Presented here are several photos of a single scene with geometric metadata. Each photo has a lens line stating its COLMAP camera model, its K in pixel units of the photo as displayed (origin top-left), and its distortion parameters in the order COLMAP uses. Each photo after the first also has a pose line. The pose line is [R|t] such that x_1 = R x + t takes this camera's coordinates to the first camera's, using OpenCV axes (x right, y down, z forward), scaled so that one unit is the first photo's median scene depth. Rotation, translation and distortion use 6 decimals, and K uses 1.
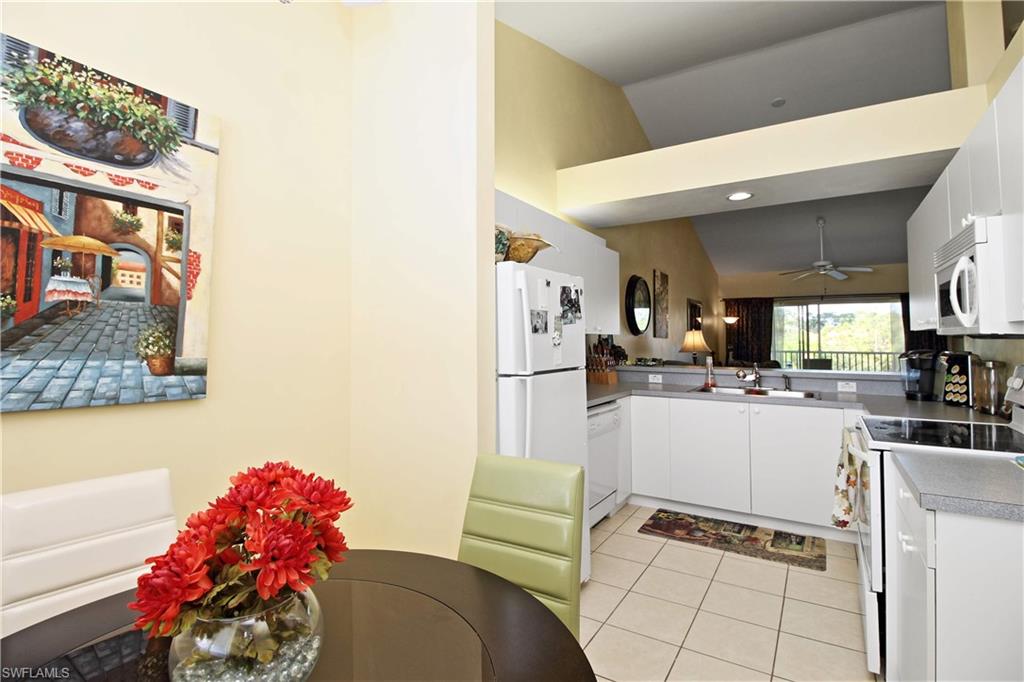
lens RADIAL K [[490.4, 0, 509.4], [0, 490.4, 322.8], [0, 0, 1]] dist [0.003409, -0.013262]
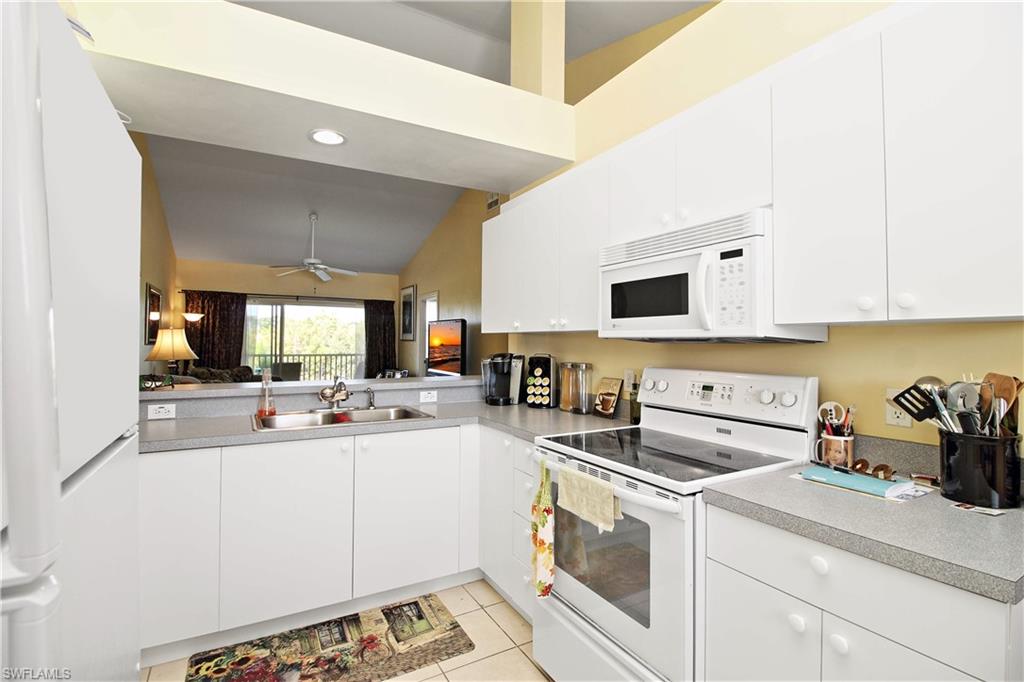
lens RADIAL K [[490.4, 0, 509.4], [0, 490.4, 322.8], [0, 0, 1]] dist [0.003409, -0.013262]
pose [[0.476067, 0.036156, 0.878665, -0.010979], [-0.031824, 0.999208, -0.023874, 0.015785], [-0.878833, -0.016597, 0.476841, 0.452381]]
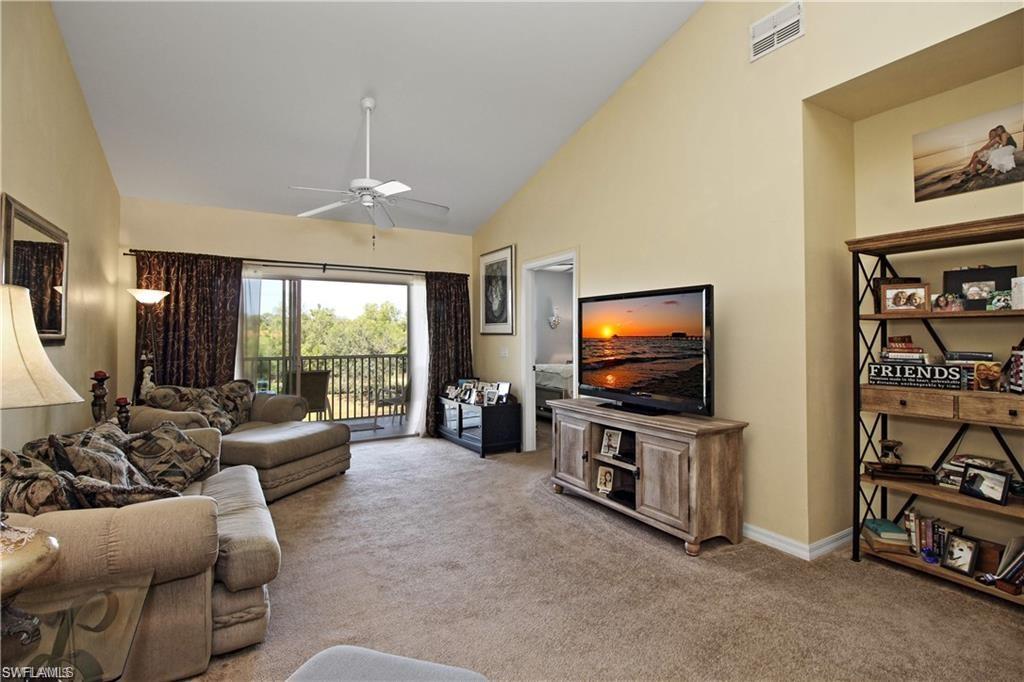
lens RADIAL K [[490.4, 0, 509.4], [0, 490.4, 322.8], [0, 0, 1]] dist [0.003409, -0.013262]
pose [[0.459715, 0.023788, 0.887748, 0.547332], [-0.021607, 0.999645, -0.015597, 0.049688], [-0.887804, -0.012011, 0.460066, 1.337076]]
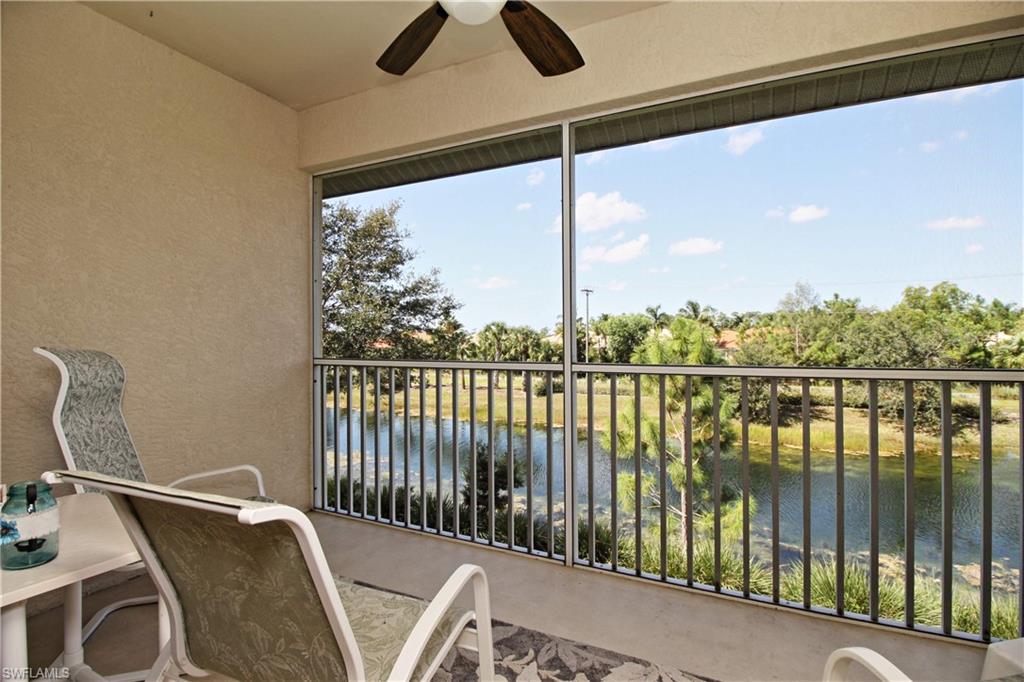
lens RADIAL K [[490.4, 0, 509.4], [0, 490.4, 322.8], [0, 0, 1]] dist [0.003409, -0.013262]
pose [[0.997054, -0.001786, 0.076681, 1.806620], [0.001879, 0.999998, -0.001149, 0.097299], [-0.076678, 0.001290, 0.997055, 1.806085]]
